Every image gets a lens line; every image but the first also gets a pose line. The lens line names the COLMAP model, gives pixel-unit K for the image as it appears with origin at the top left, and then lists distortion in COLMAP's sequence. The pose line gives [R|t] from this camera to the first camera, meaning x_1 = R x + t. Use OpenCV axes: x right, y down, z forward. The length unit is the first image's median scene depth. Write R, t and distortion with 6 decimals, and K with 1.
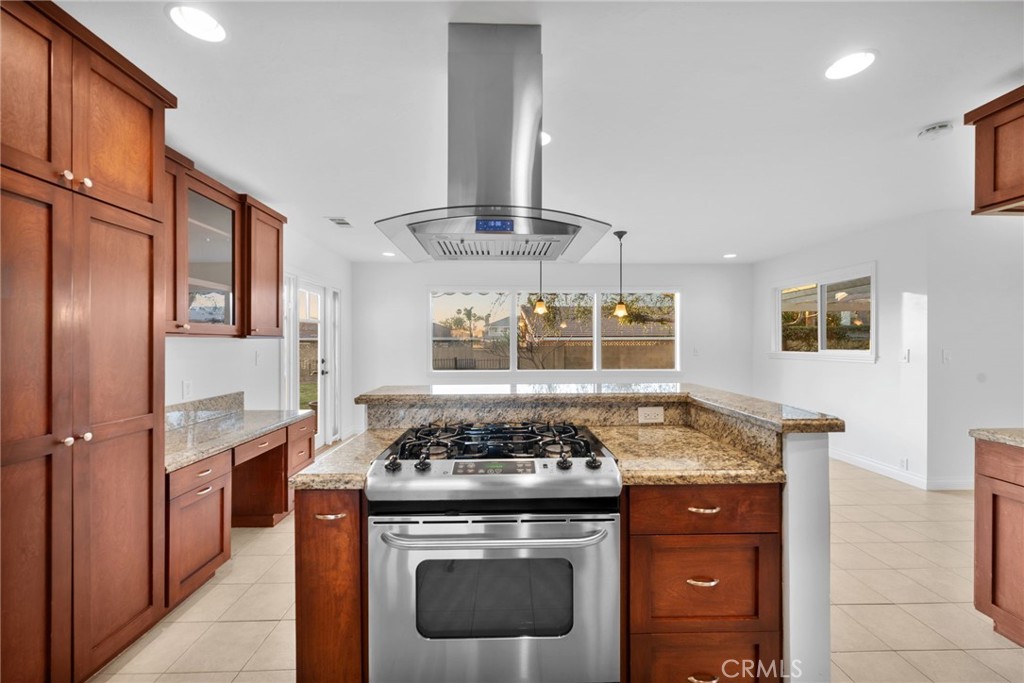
lens RADIAL K [[407.2, 0, 507.1], [0, 407.2, 339.8], [0, 0, 1]] dist [-0.002966, -0.000813]
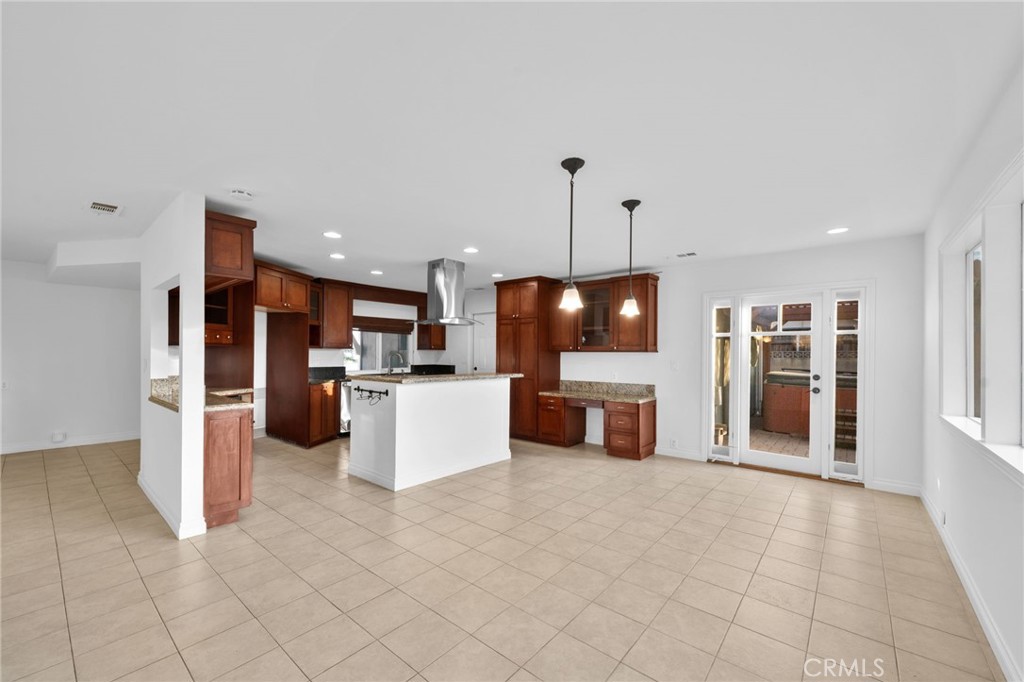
lens RADIAL K [[407.2, 0, 507.6], [0, 407.2, 347.5], [0, 0, 1]] dist [-0.002966, -0.000813]
pose [[-0.663988, -0.013919, -0.747614, 0.985895], [-0.001847, 0.999854, -0.016975, 0.006083], [0.747741, -0.009890, -0.663917, 1.679151]]
